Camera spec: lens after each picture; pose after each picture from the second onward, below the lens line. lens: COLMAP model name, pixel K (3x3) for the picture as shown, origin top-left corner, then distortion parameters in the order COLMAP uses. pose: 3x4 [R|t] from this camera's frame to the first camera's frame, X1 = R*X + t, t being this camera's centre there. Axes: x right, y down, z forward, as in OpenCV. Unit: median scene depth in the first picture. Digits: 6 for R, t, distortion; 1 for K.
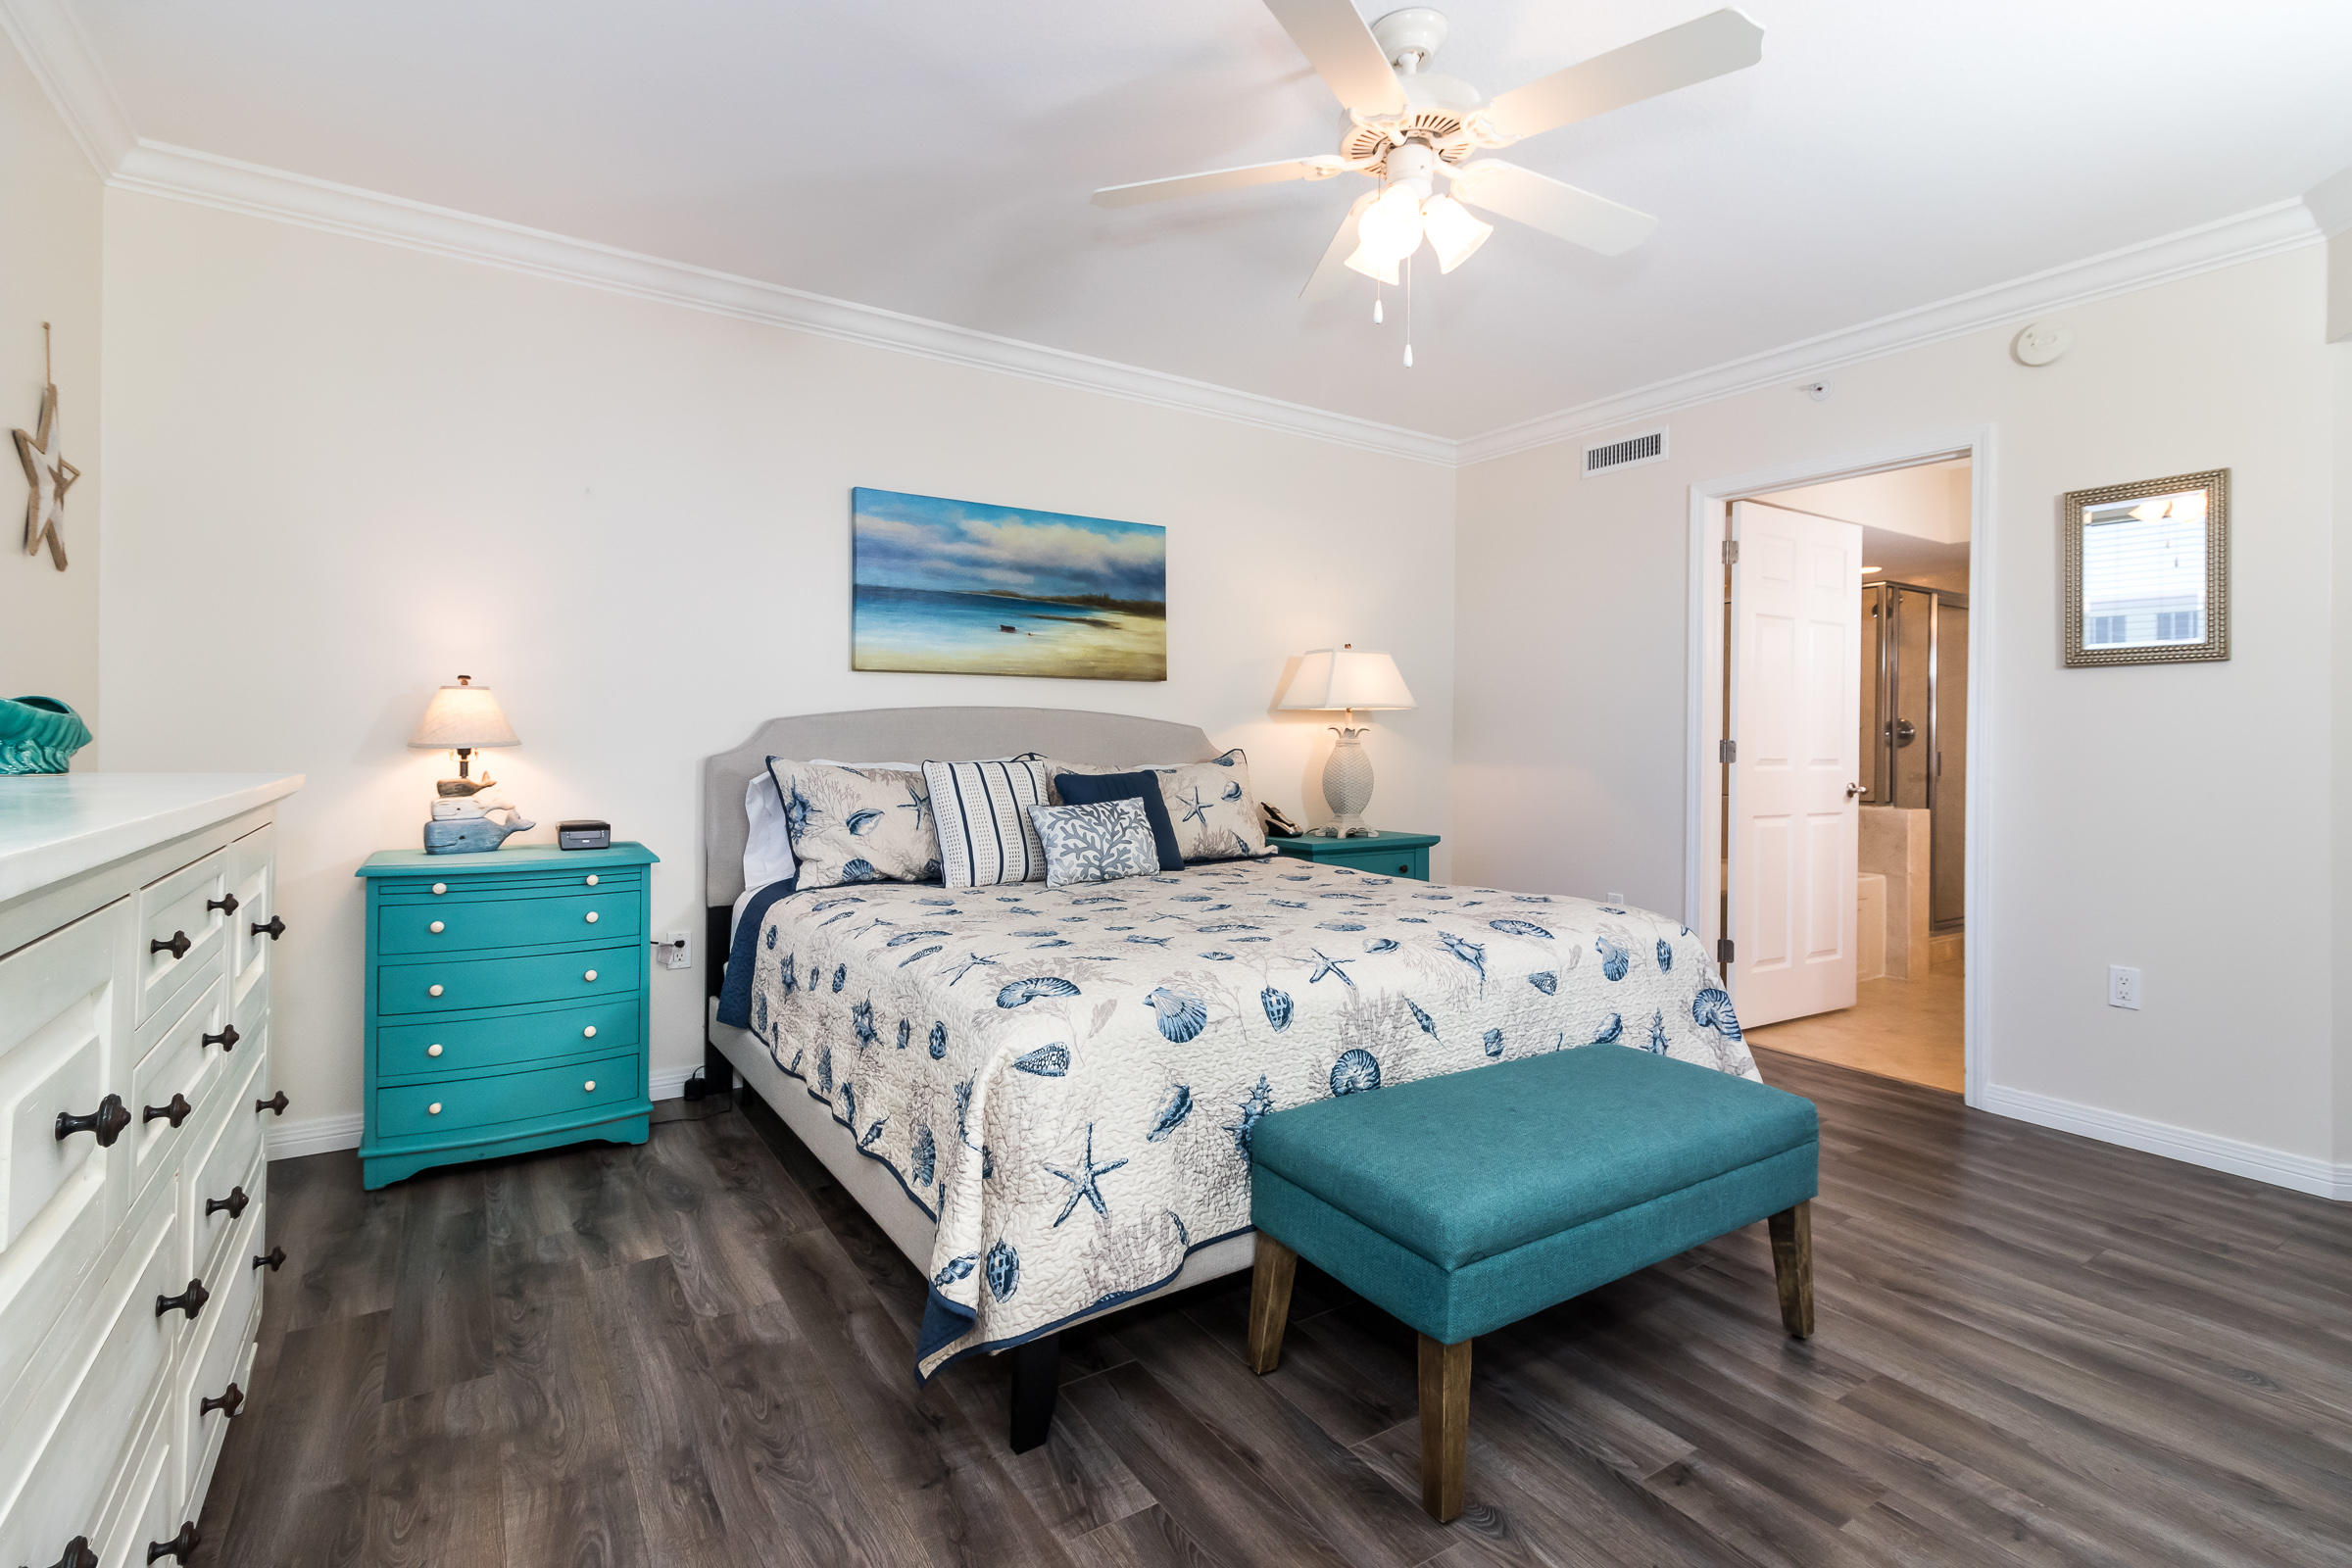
lens RADIAL K [[1105.9, 0, 1196.2], [0, 1105.9, 741.9], [0, 0, 1]] dist [0.002610, 0.001139]
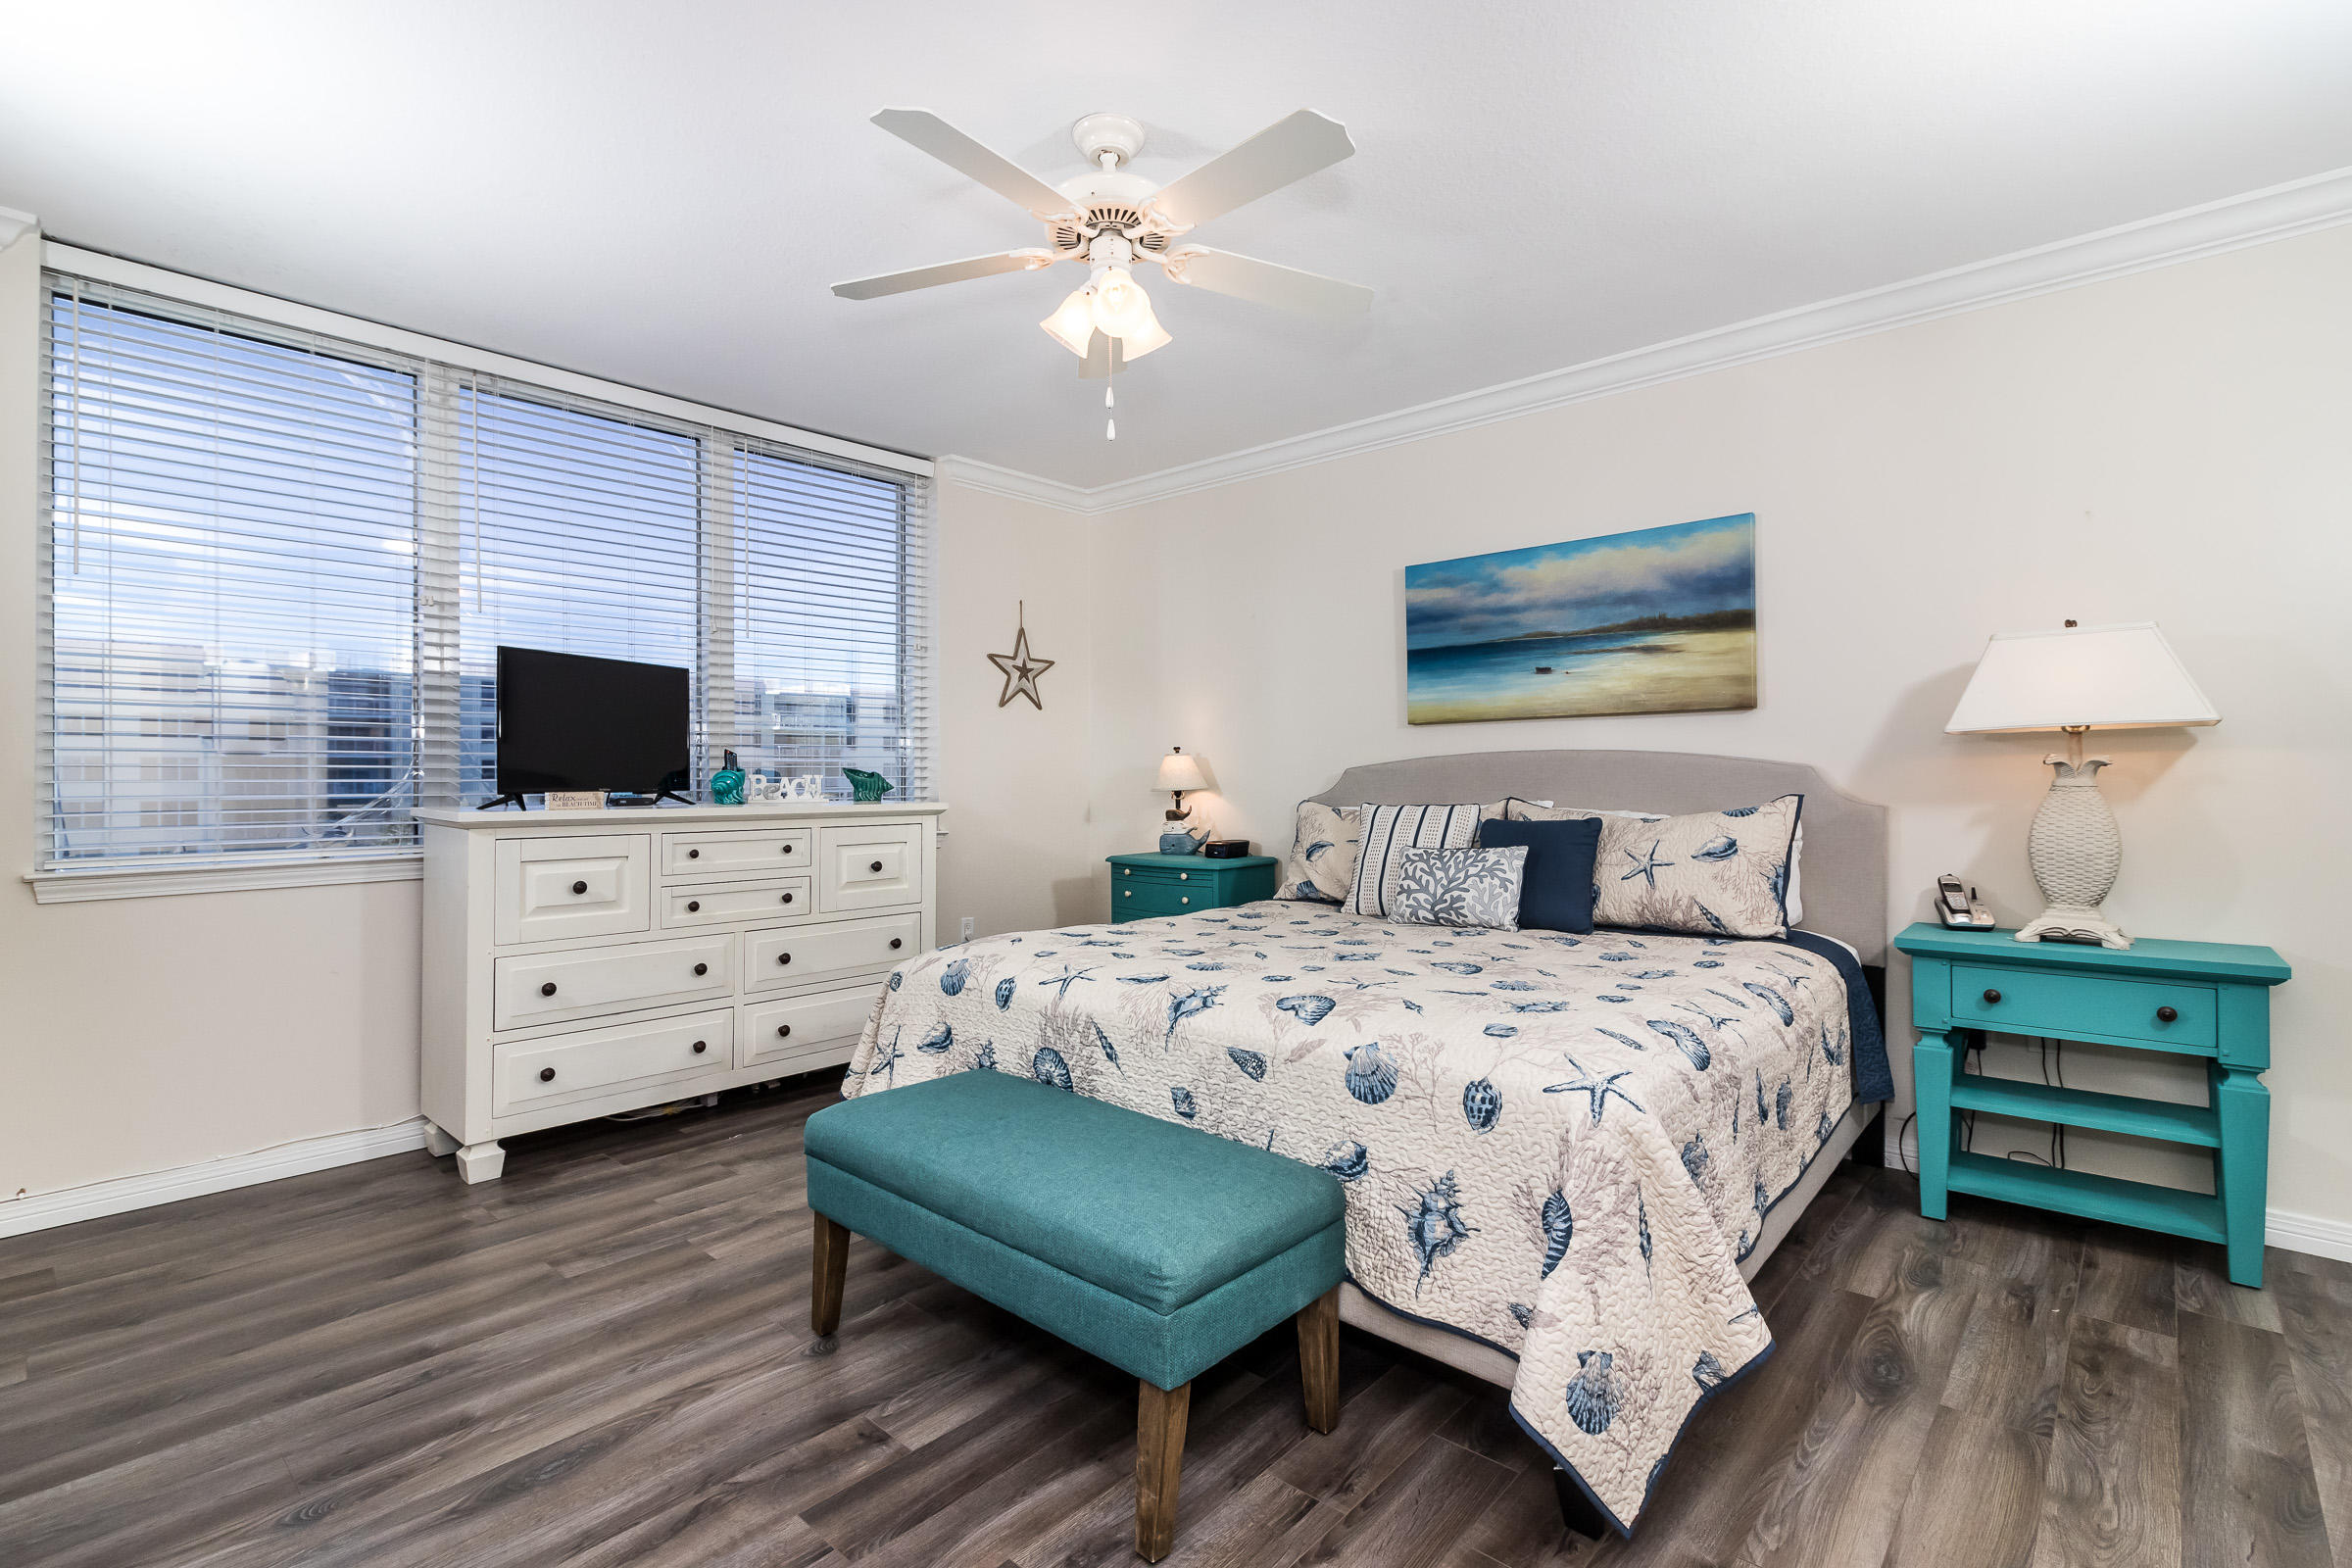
lens RADIAL K [[1105.9, 0, 1174.6], [0, 1105.9, 788.0], [0, 0, 1]] dist [0.002610, 0.001139]
pose [[0.241127, -0.000743, -0.970493, 0.850317], [0.003866, 0.999993, 0.000195, 0.000428], [0.970486, -0.003798, 0.241128, 0.544140]]
